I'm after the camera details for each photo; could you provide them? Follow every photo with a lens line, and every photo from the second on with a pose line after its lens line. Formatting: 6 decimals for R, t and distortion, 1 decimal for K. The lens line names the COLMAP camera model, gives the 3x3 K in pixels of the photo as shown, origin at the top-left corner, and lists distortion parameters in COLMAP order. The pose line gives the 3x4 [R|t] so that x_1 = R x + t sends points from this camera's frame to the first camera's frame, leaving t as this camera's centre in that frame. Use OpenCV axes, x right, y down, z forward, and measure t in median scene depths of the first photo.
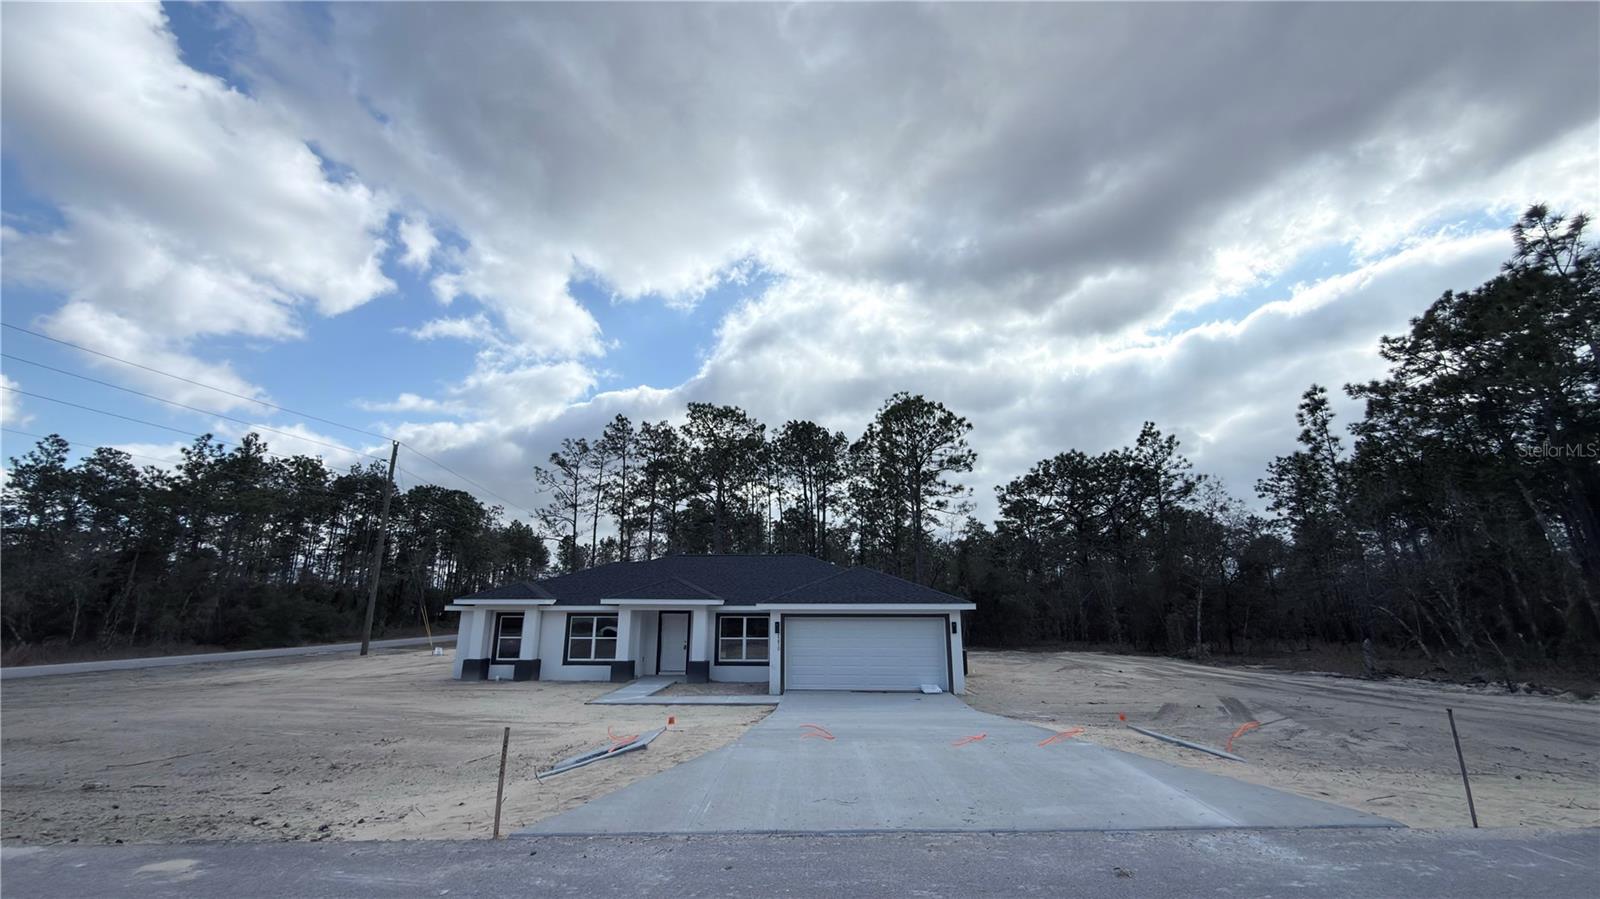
lens RADIAL K [[636.3, 0, 799.8], [0, 636.3, 445.3], [0, 0, 1]] dist [-0.003501, -0.000373]
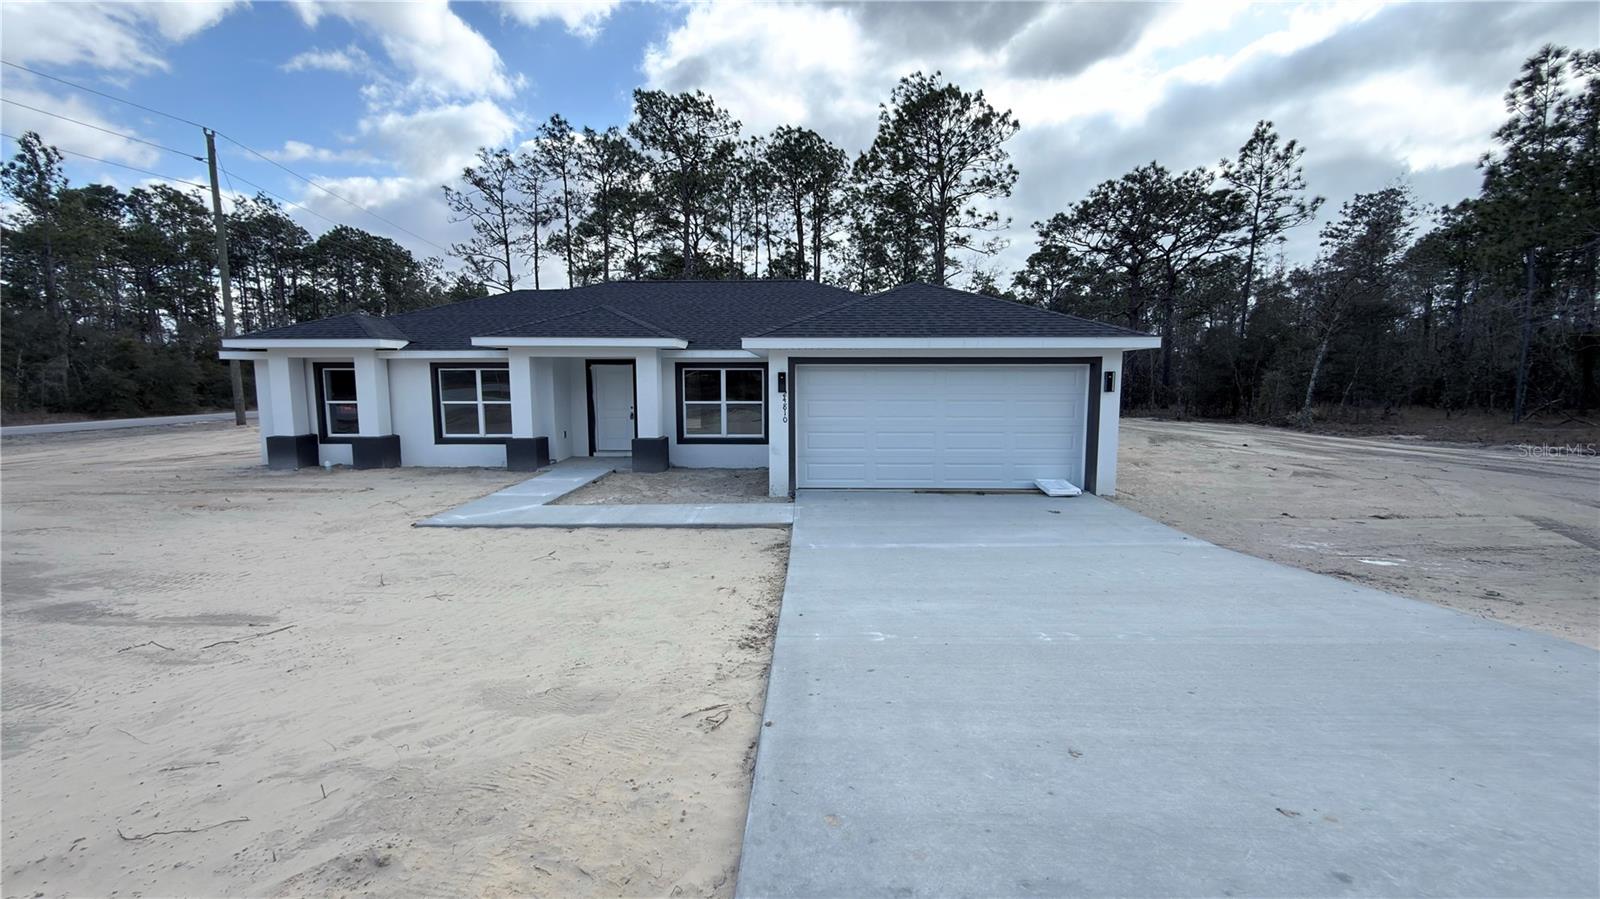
lens RADIAL K [[636.3, 0, 801.2], [0, 636.3, 457.2], [0, 0, 1]] dist [-0.003501, -0.000373]
pose [[0.999624, -0.005424, 0.026878, -0.019492], [-0.004901, 0.929110, 0.369770, 0.083672], [-0.026978, -0.369763, 0.928734, 0.271577]]
